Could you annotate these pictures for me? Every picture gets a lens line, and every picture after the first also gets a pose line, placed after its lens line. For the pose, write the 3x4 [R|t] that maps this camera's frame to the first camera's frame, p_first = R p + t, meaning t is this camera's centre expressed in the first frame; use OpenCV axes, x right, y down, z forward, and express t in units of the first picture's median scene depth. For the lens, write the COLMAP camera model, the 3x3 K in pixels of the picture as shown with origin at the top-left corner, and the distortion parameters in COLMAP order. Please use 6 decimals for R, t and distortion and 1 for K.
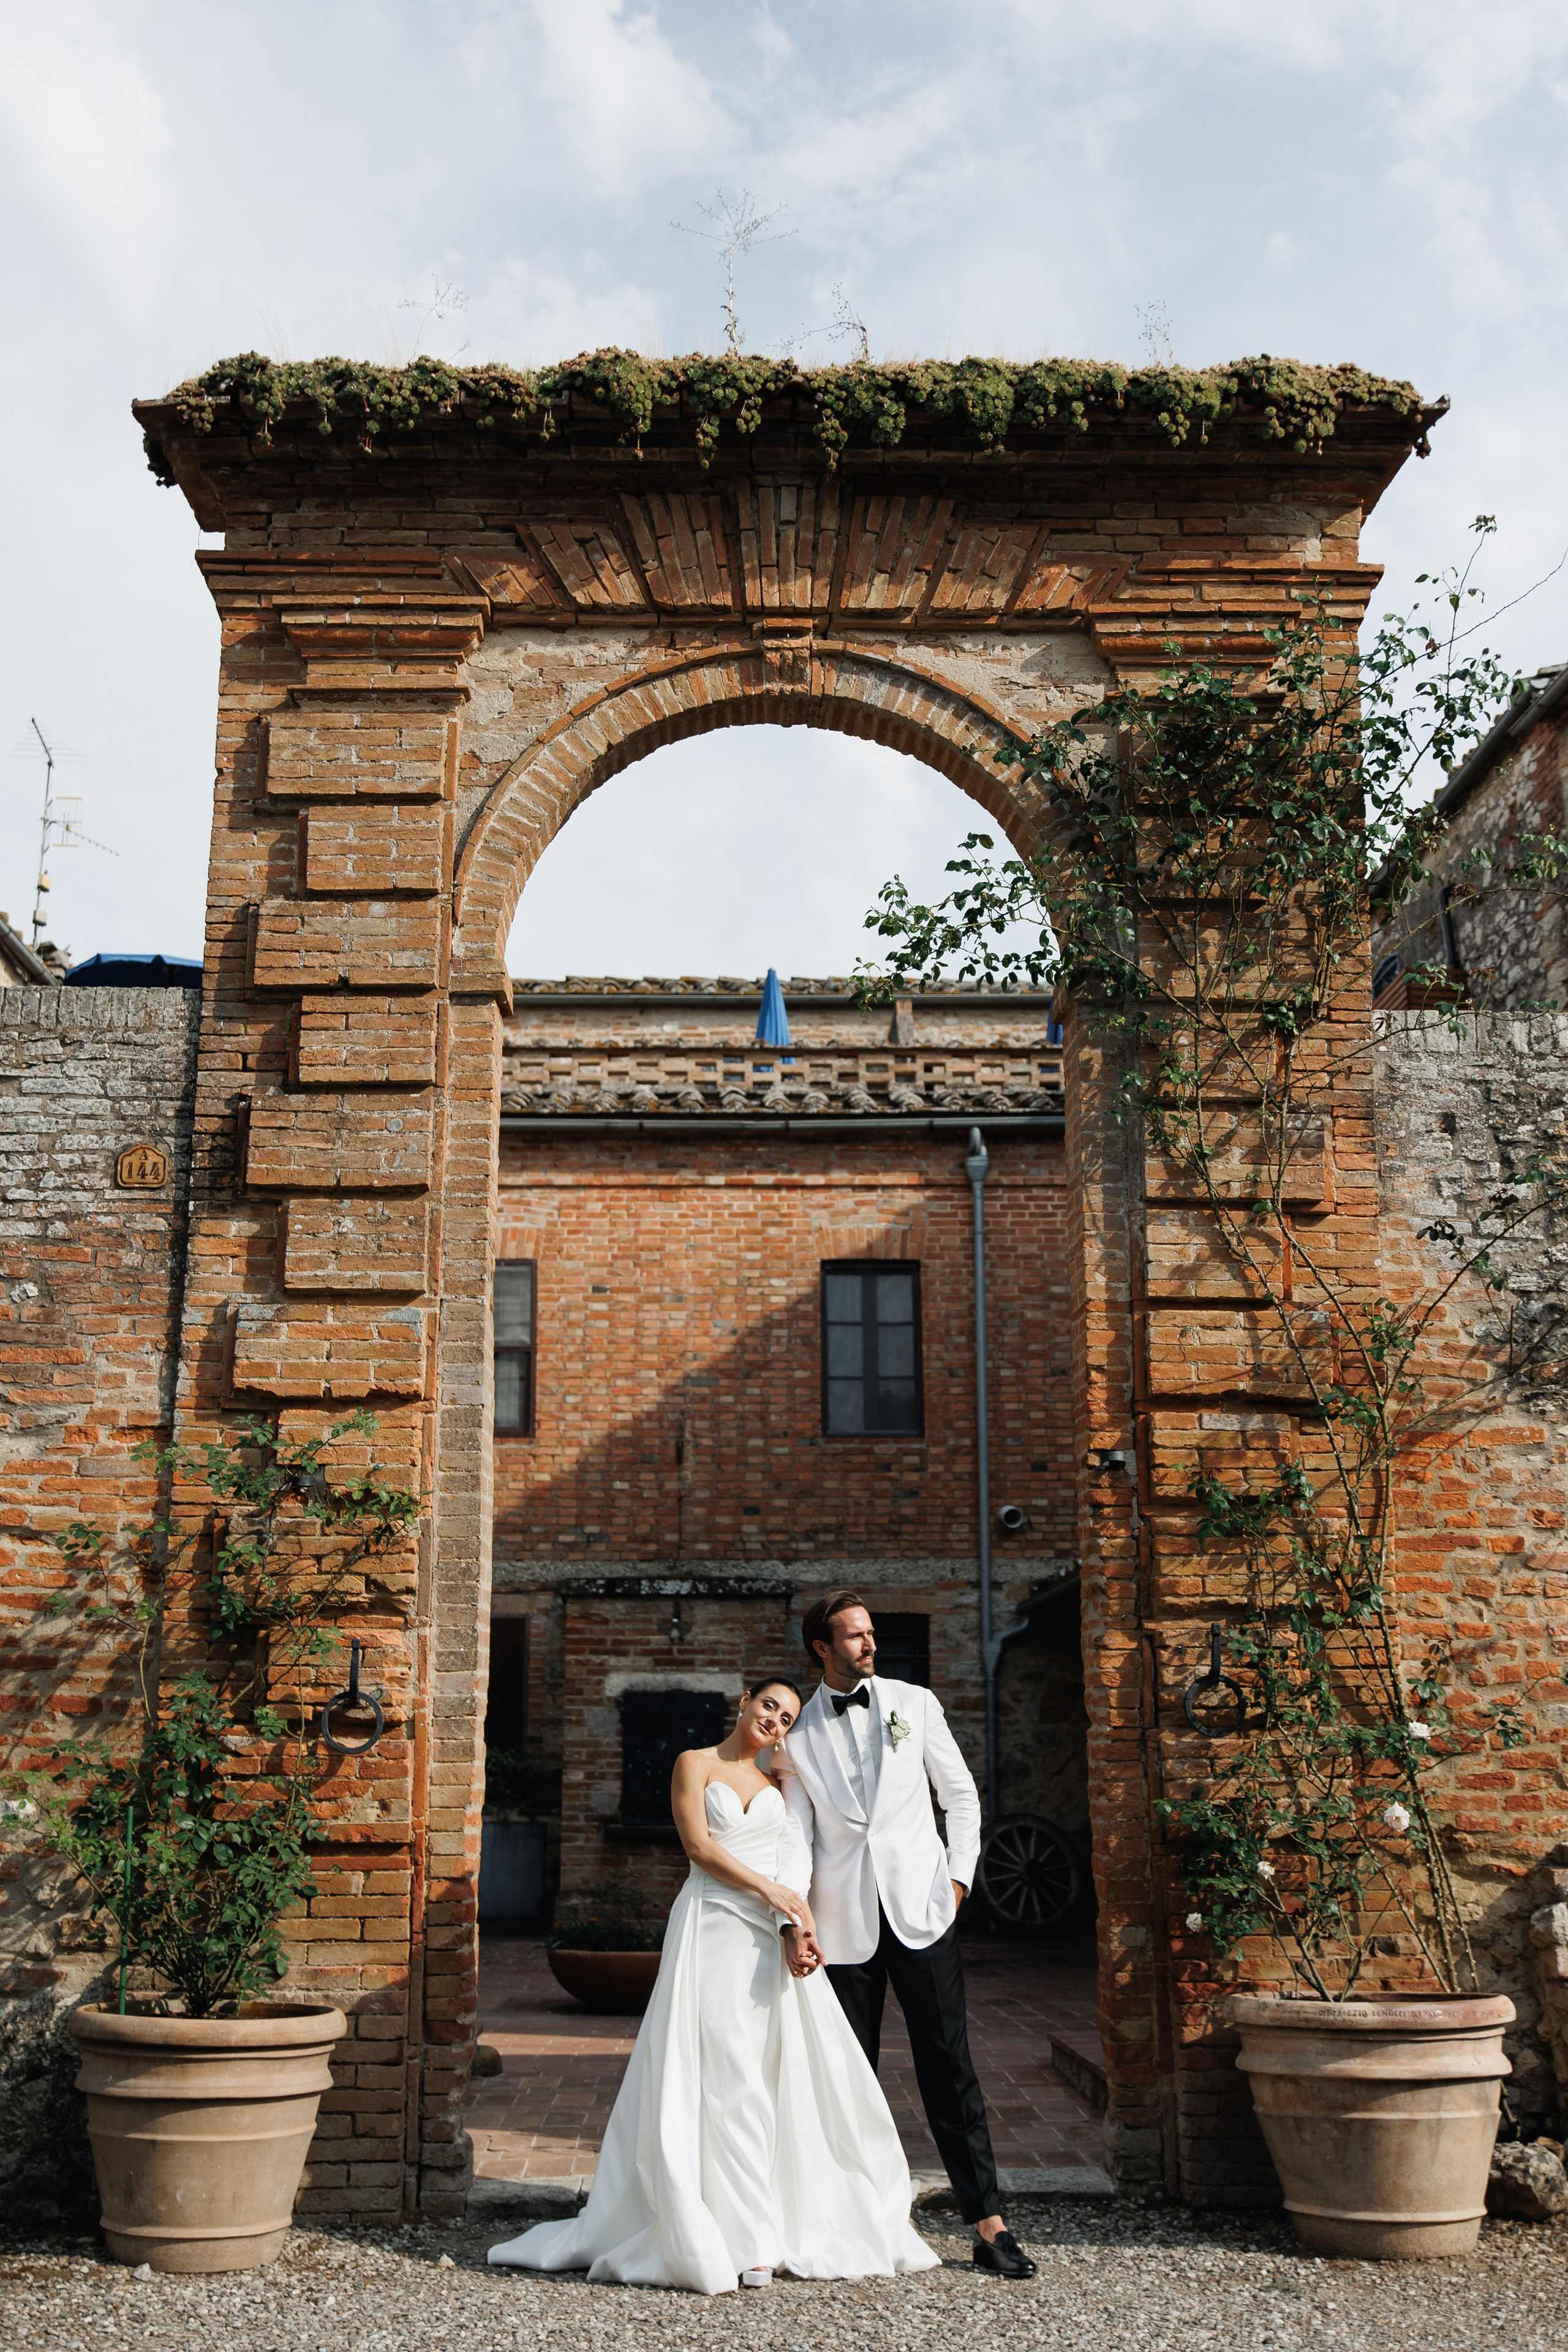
lens RADIAL K [[2403.0, 0, 767.3], [0, 2403.0, 1151.0], [0, 0, 1]] dist [-0.007458, 0.000000]
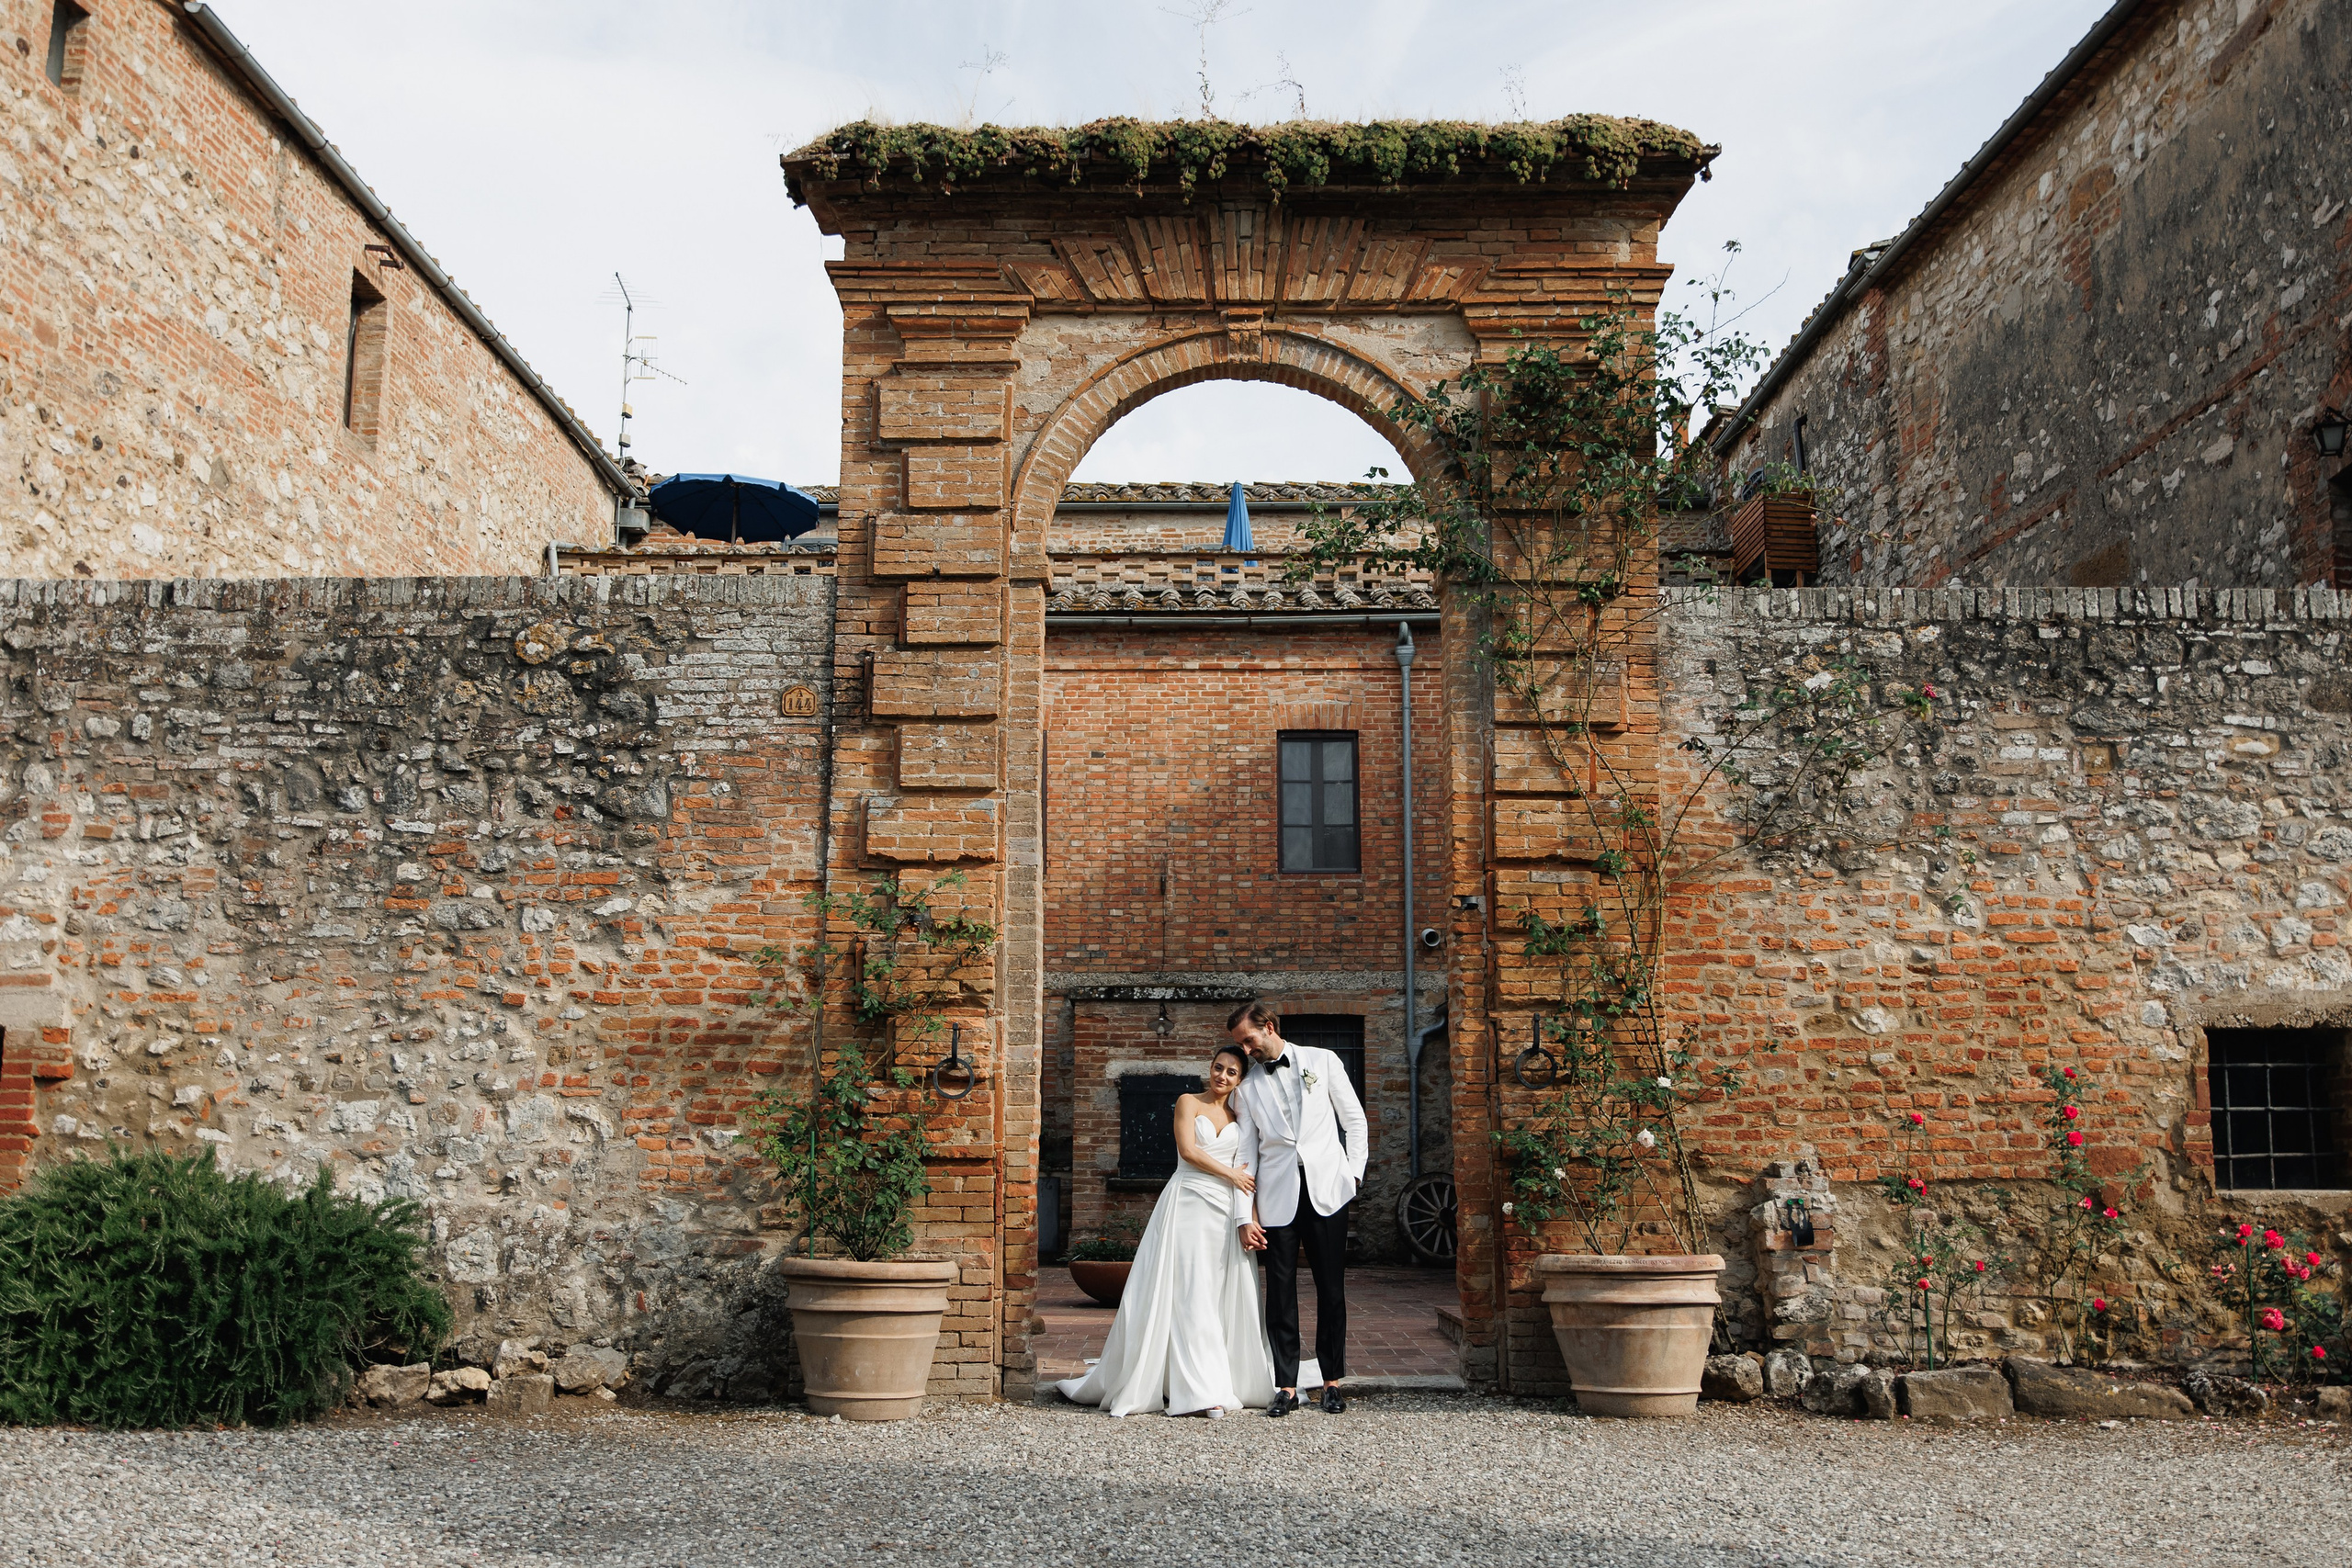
lens RADIAL K [[2138.4, 0, 1174.2], [0, 2138.4, 789.3], [0, 0, 1]] dist [0.005857, 0.000000]
pose [[0.999590, -0.002219, -0.028538, 0.001987], [0.004577, 0.996555, 0.082809, -0.046313], [0.028256, -0.082905, 0.996157, -0.280501]]
